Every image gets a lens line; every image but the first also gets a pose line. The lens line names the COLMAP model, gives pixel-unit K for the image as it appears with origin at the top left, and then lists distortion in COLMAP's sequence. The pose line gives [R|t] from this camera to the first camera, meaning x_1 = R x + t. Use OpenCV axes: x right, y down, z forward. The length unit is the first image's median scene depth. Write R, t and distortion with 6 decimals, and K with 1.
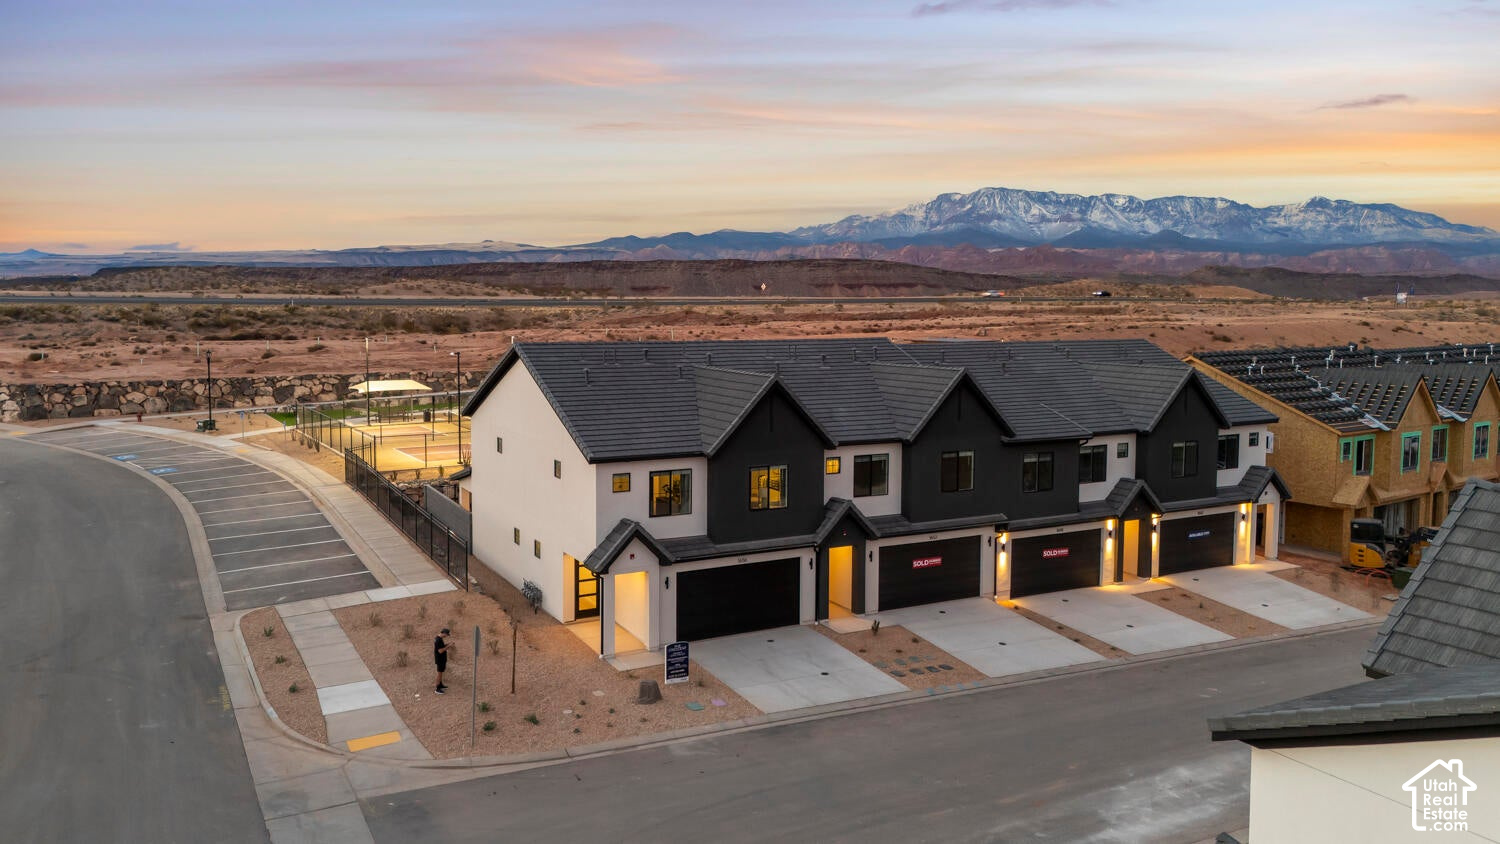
lens RADIAL K [[1093.8, 0, 748.4], [0, 1093.8, 400.8], [0, 0, 1]] dist [0.041665, -0.004080]
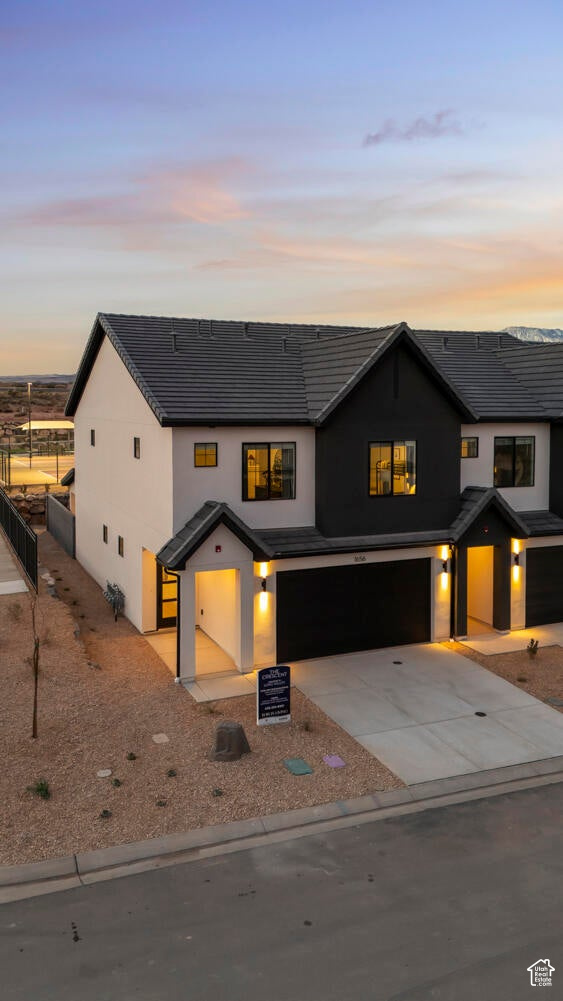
lens RADIAL K [[754.4, 0, 275.8], [0, 754.4, 456.5], [0, 0, 1]] dist [0.027502, -0.005607]
pose [[0.995967, -0.000220, -0.089720, -0.016357], [-0.001858, 0.999732, -0.023074, 0.079179], [0.089701, 0.023147, 0.995700, 0.421741]]
